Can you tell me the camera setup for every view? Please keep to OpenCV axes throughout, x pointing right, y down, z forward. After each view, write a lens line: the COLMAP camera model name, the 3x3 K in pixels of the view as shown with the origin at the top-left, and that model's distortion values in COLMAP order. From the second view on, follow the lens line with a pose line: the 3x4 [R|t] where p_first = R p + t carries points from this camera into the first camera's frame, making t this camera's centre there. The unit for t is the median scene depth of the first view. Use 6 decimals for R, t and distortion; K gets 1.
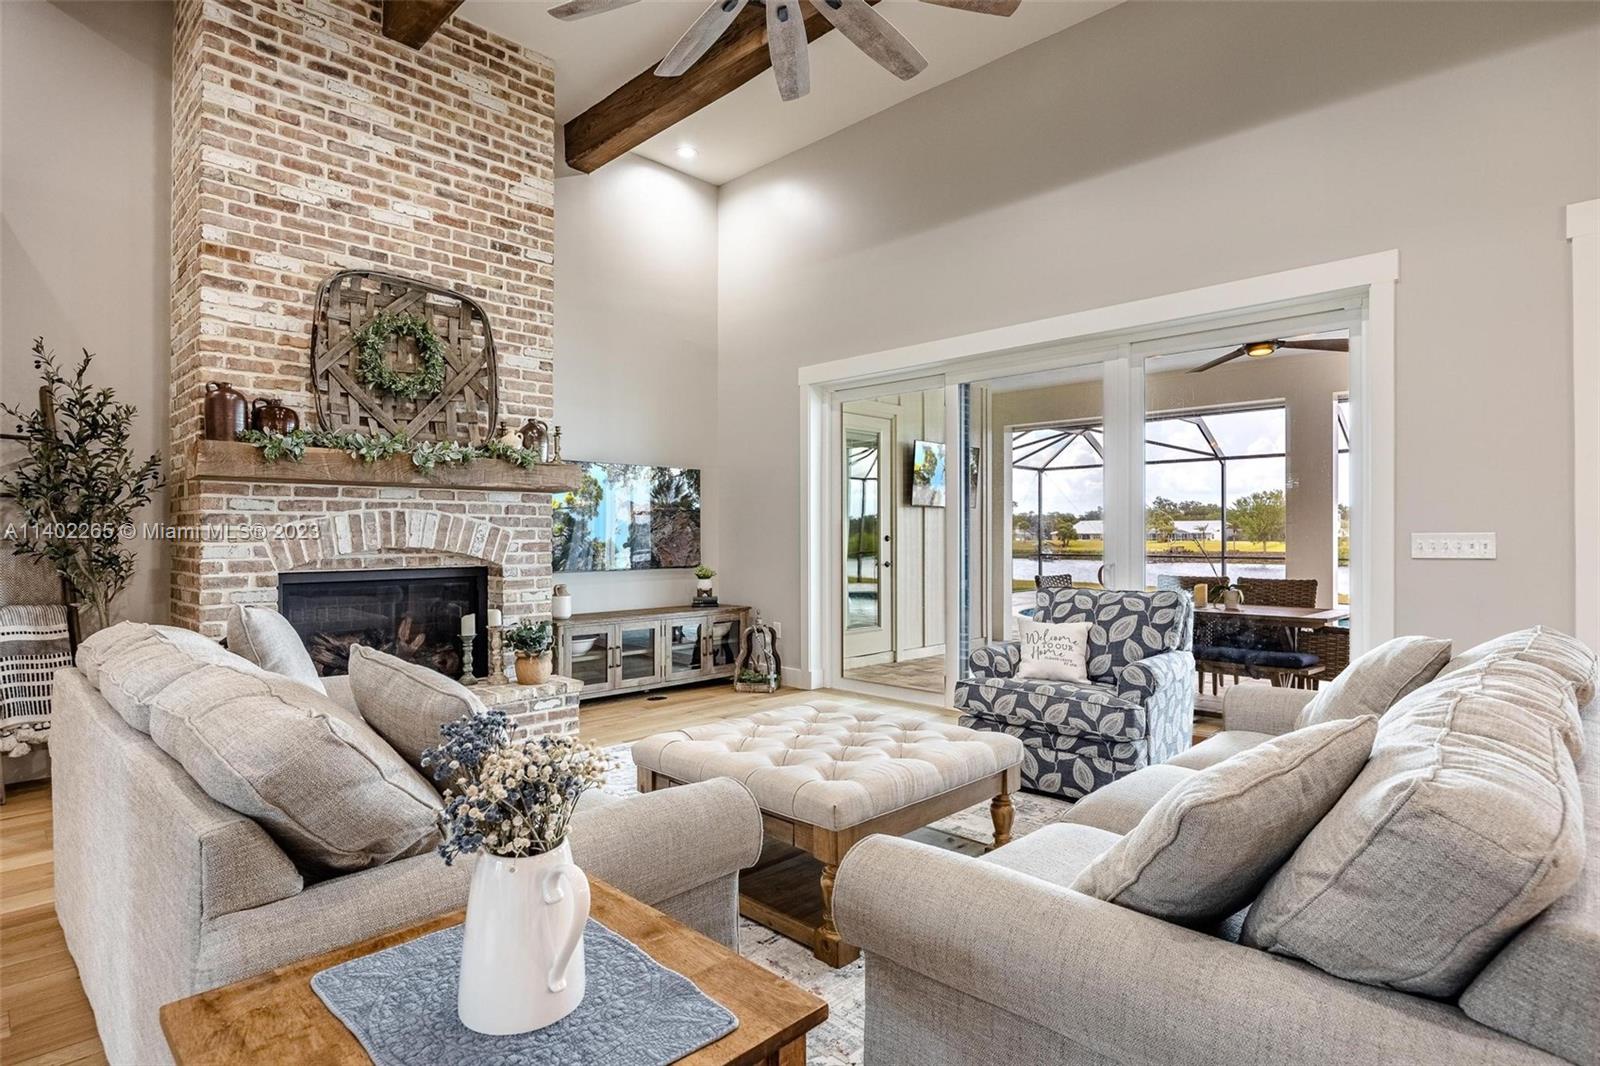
lens RADIAL K [[824.7, 0, 799.4], [0, 824.7, 532.6], [0, 0, 1]] dist [-0.006916, 0.000354]
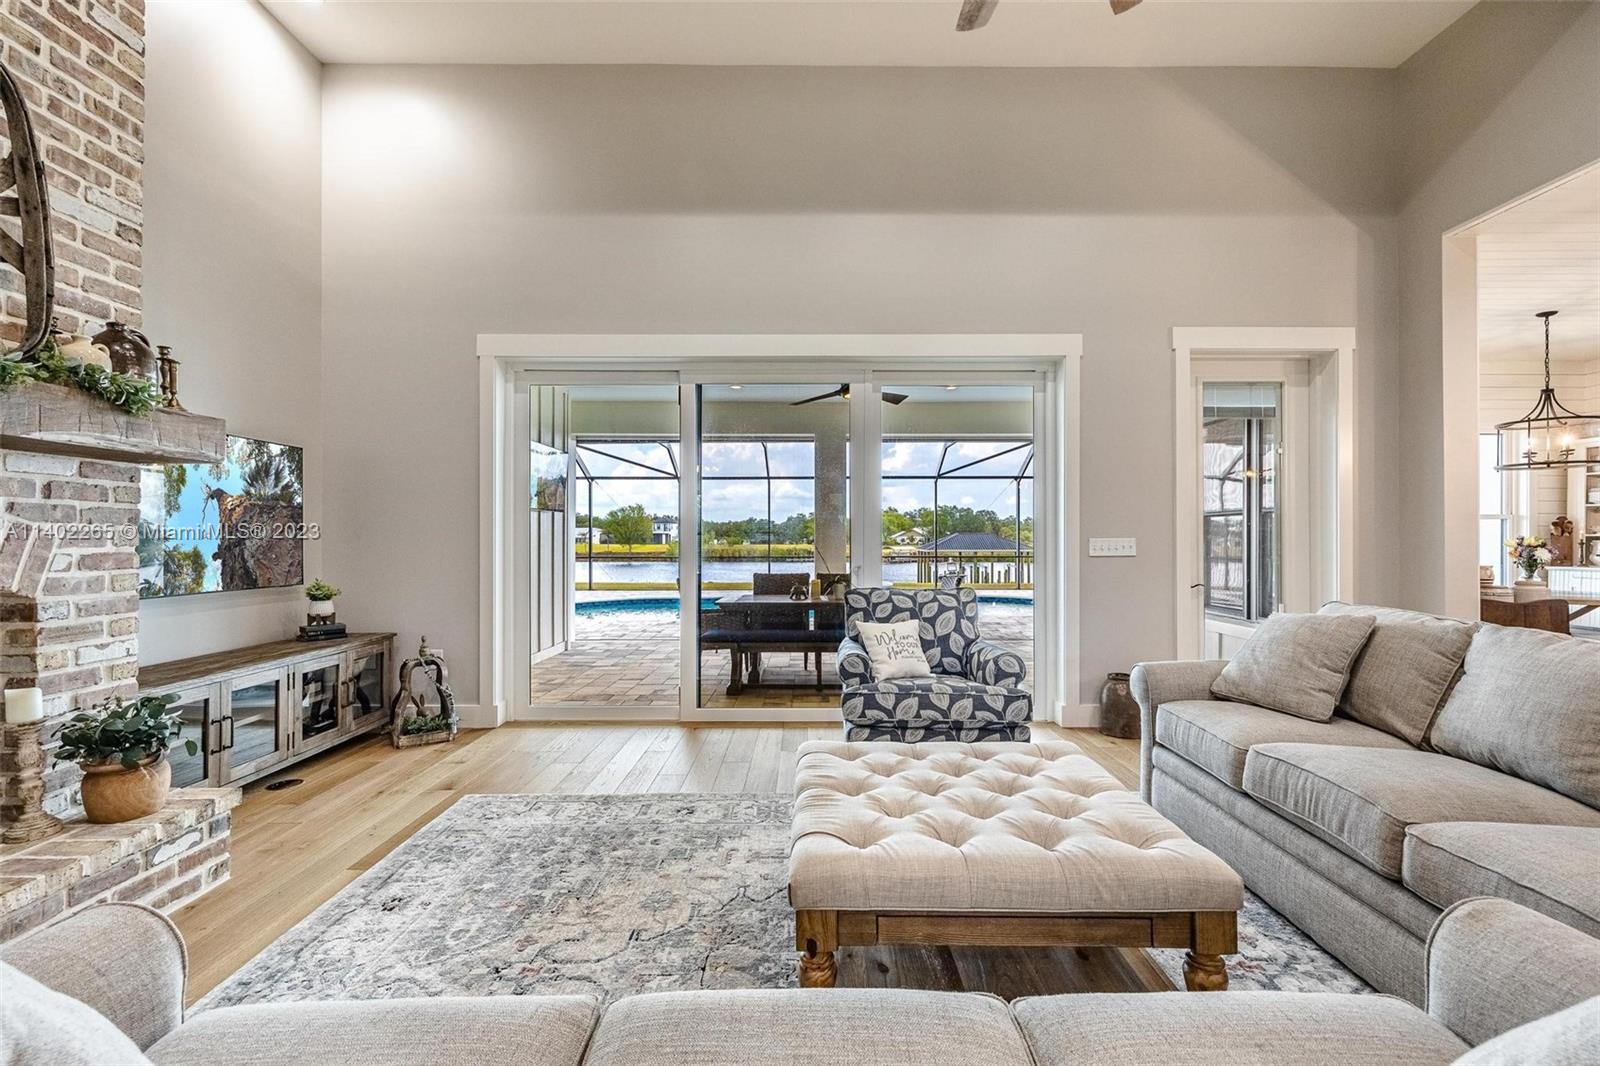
lens RADIAL K [[701.8, 0, 809.6], [0, 701.8, 535.5], [0, 0, 1]] dist [0.004714, -0.001222]
pose [[0.713659, 0.004135, 0.700481, -0.337494], [-0.002424, 0.999991, -0.003434, 0.001063], [-0.700490, 0.000753, 0.713662, 0.370643]]
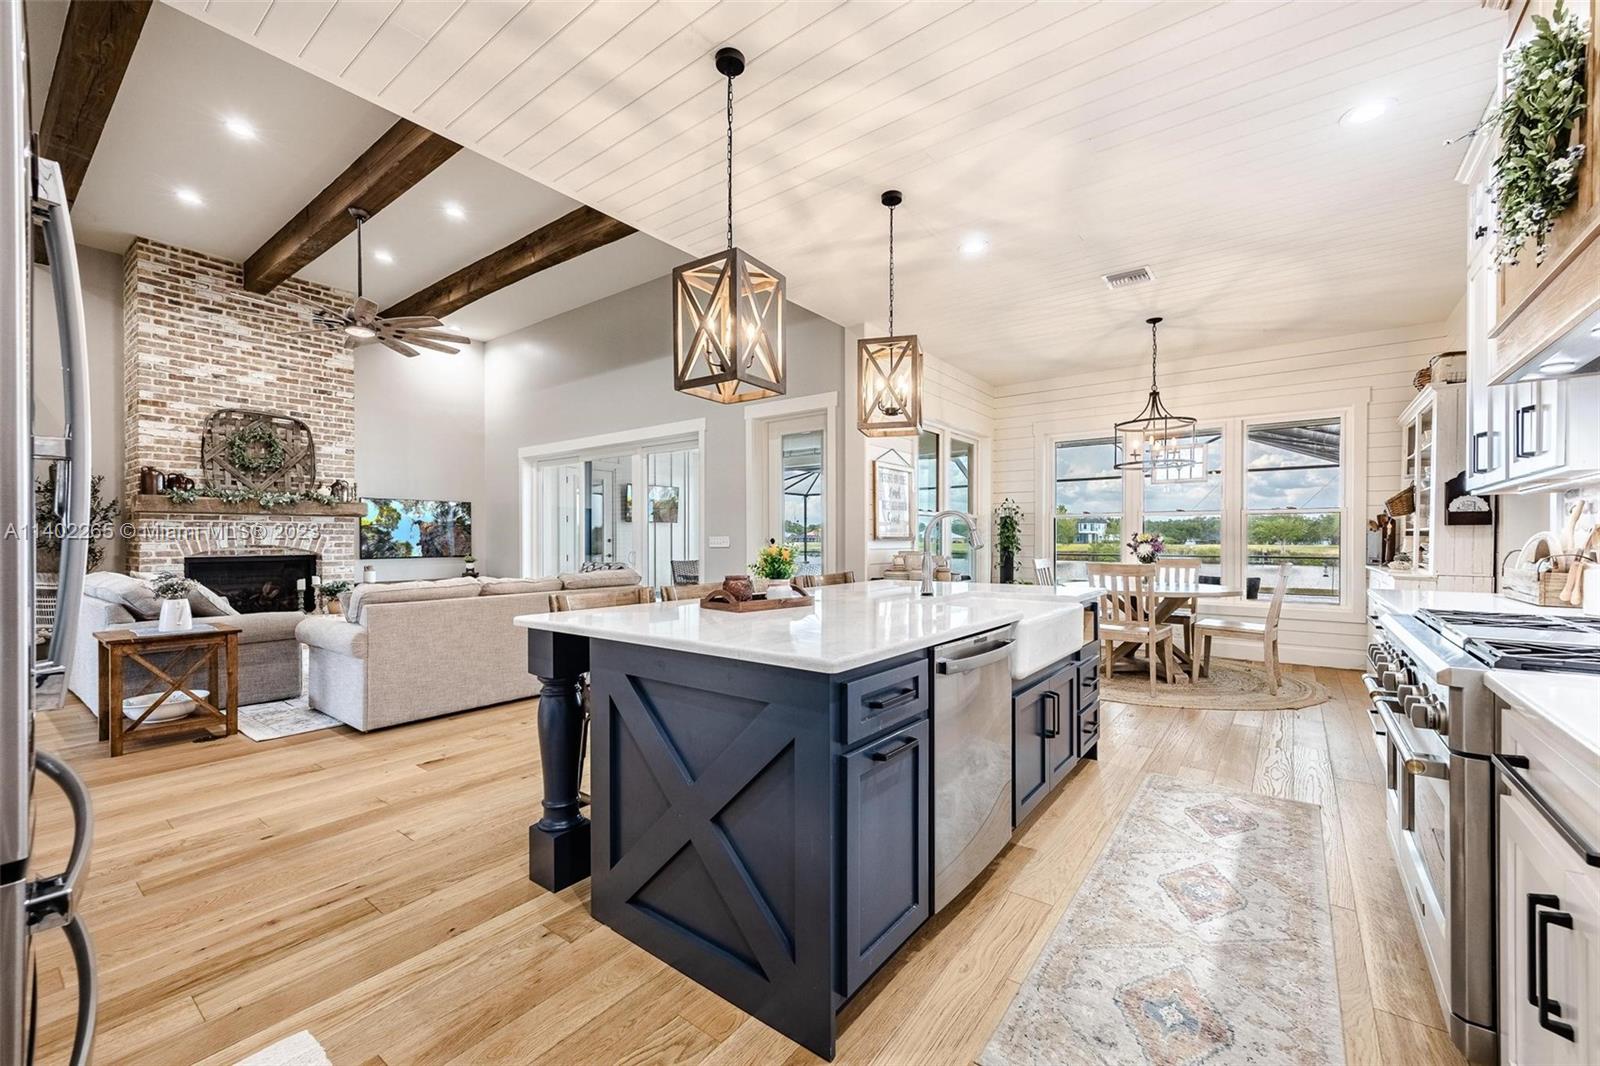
lens RADIAL K [[646.2, 0, 801.1], [0, 646.2, 540.0], [0, 0, 1]] dist [0.011142, -0.000476]
pose [[0.992870, -0.002169, 0.119183, 0.611551], [0.001717, 0.999991, 0.003903, 0.001975], [-0.119190, -0.003670, 0.992865, -0.699489]]
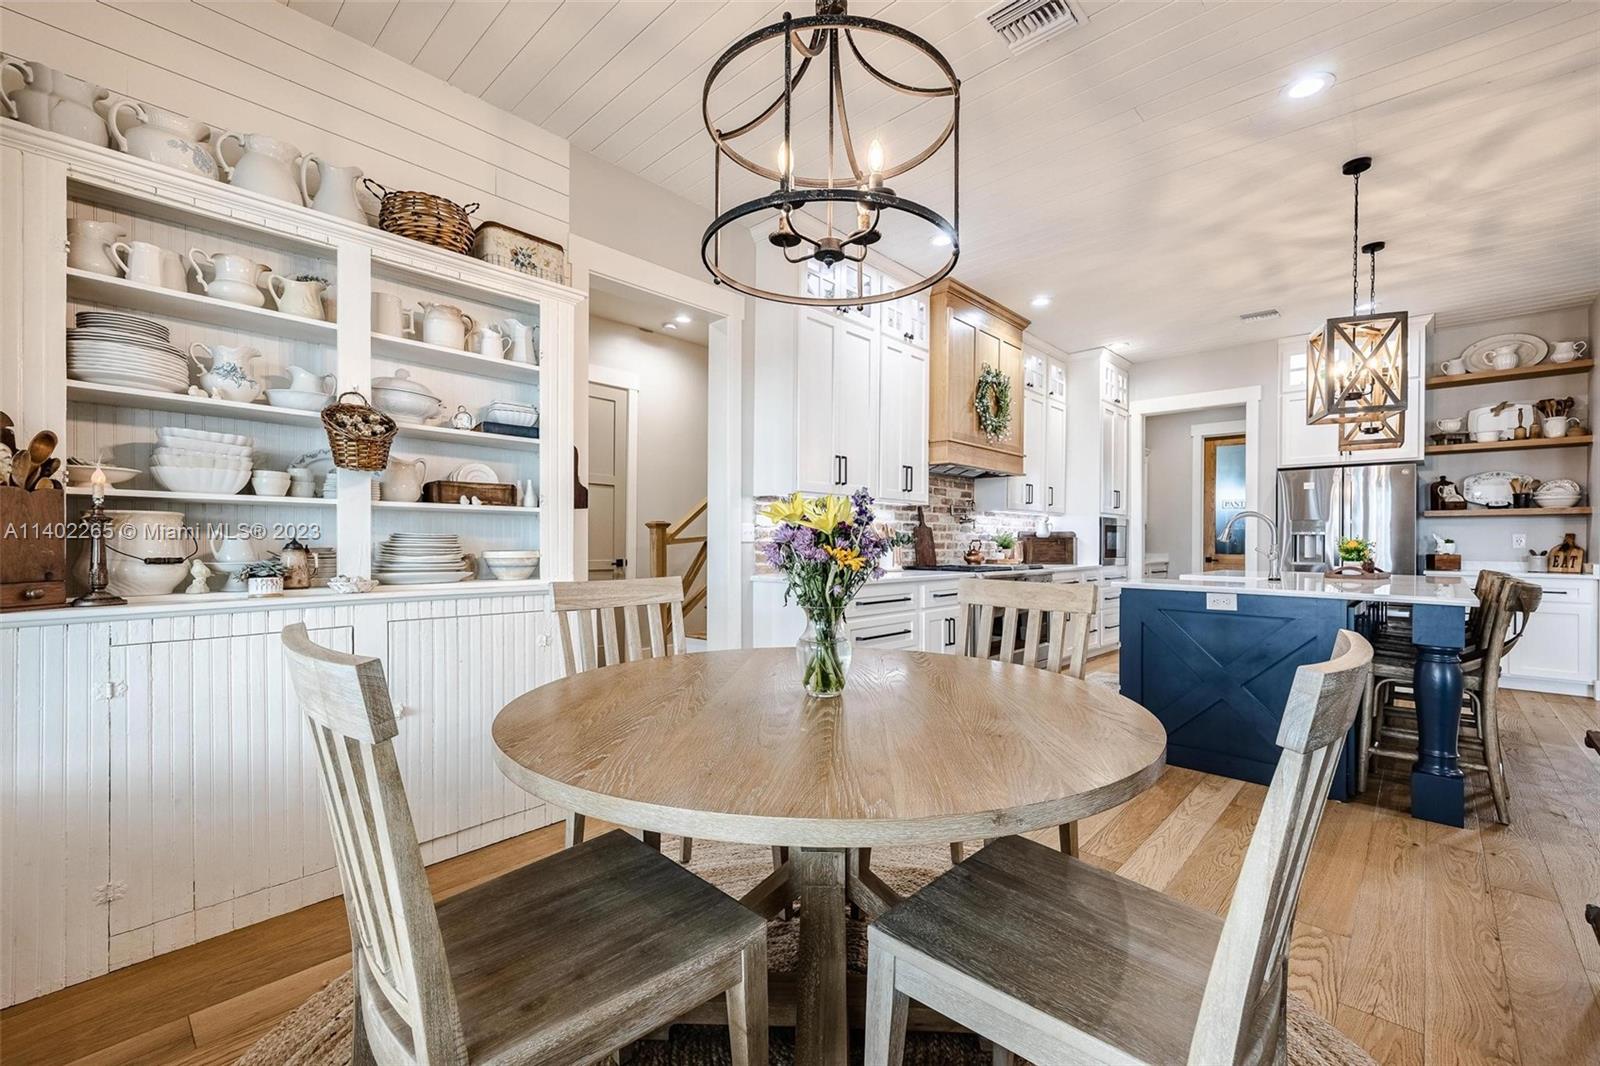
lens RADIAL K [[666.2, 0, 808.2], [0, 666.2, 544.6], [0, 0, 1]] dist [0.008969, 0.000792]
pose [[-0.999591, -0.006425, -0.027851, 1.384391], [-0.006486, 0.999977, 0.002085, 0.018086], [0.027837, 0.002265, -0.999610, 0.689797]]
